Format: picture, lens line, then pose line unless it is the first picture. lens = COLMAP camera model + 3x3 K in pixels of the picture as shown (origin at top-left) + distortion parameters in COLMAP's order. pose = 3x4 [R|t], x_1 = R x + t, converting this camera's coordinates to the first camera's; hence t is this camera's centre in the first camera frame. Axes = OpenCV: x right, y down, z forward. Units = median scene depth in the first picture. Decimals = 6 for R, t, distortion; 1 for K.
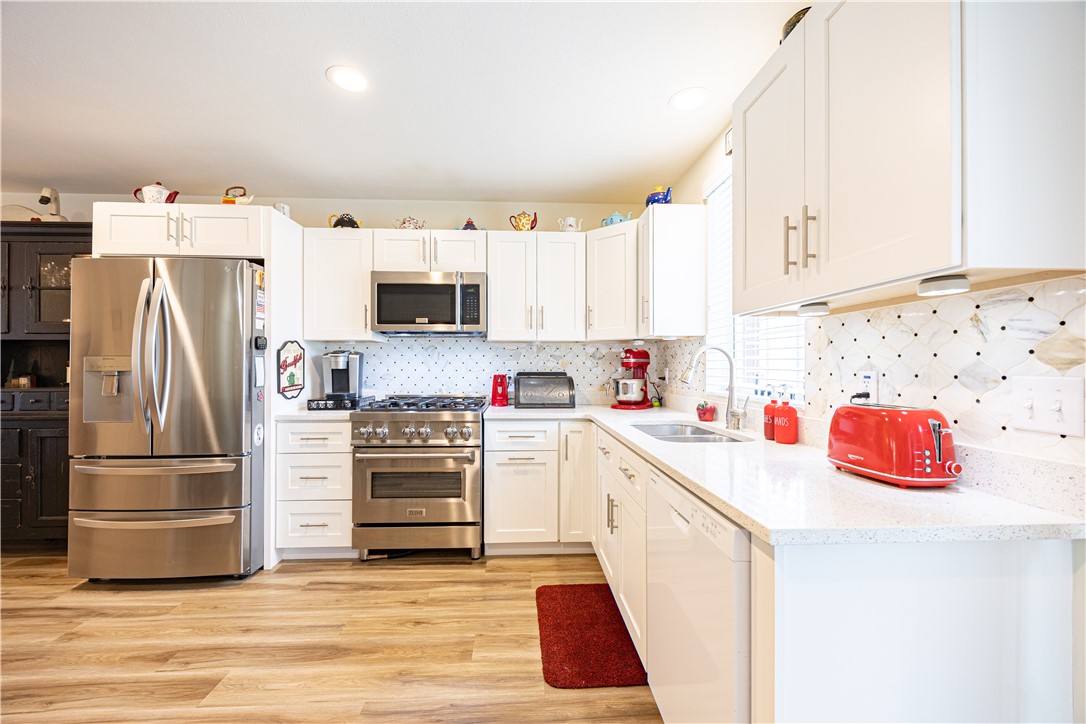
lens RADIAL K [[416.5, 0, 538.0], [0, 416.5, 364.0], [0, 0, 1]] dist [-0.003010, 0.000291]
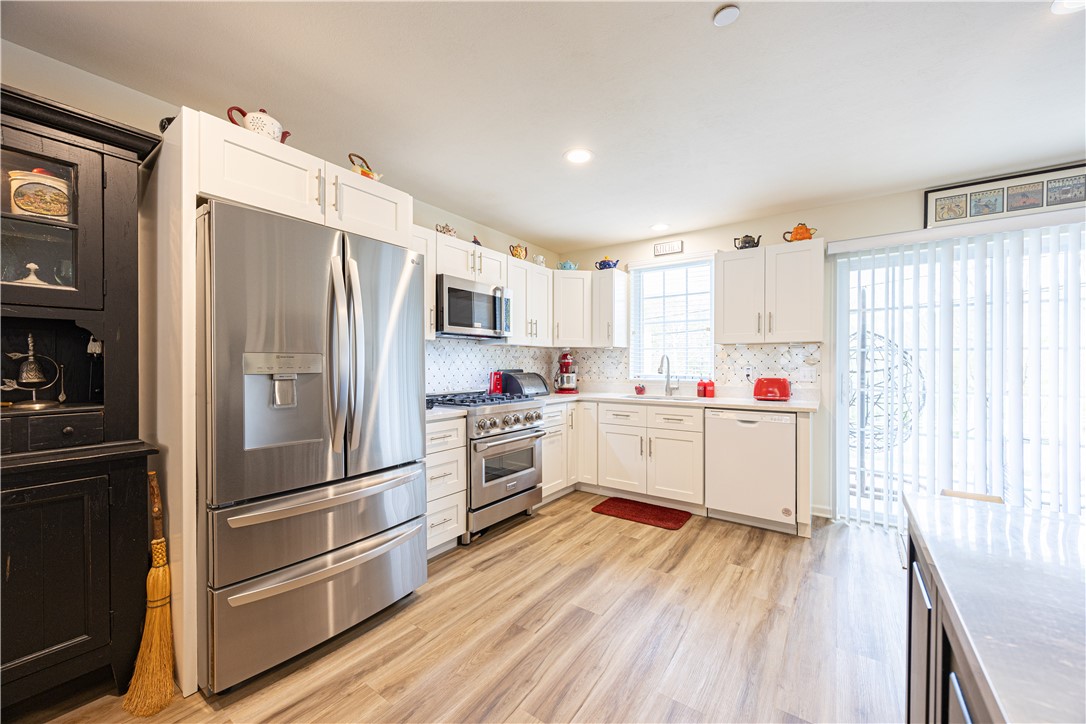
lens RADIAL K [[416.5, 0, 539.9], [0, 416.5, 361.8], [0, 0, 1]] dist [-0.003010, 0.000291]
pose [[0.623086, 0.002729, 0.782148, -1.318981], [-0.003546, 0.999993, -0.000664, -0.005034], [-0.782145, -0.002360, 0.623092, 0.201150]]
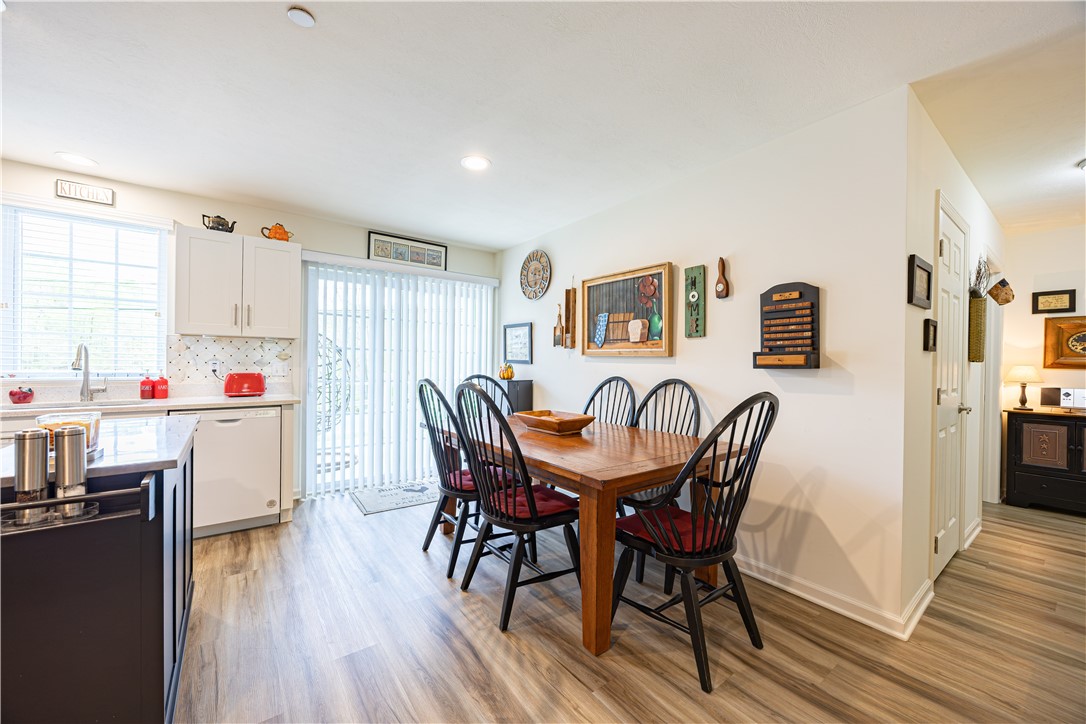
lens RADIAL K [[416.5, 0, 538.1], [0, 416.5, 361.5], [0, 0, 1]] dist [-0.003010, 0.000291]
pose [[-0.558579, -0.002679, 0.829447, -1.394074], [-0.015607, 0.999852, -0.007281, 0.004392], [-0.829305, -0.017012, -0.558538, 0.448996]]
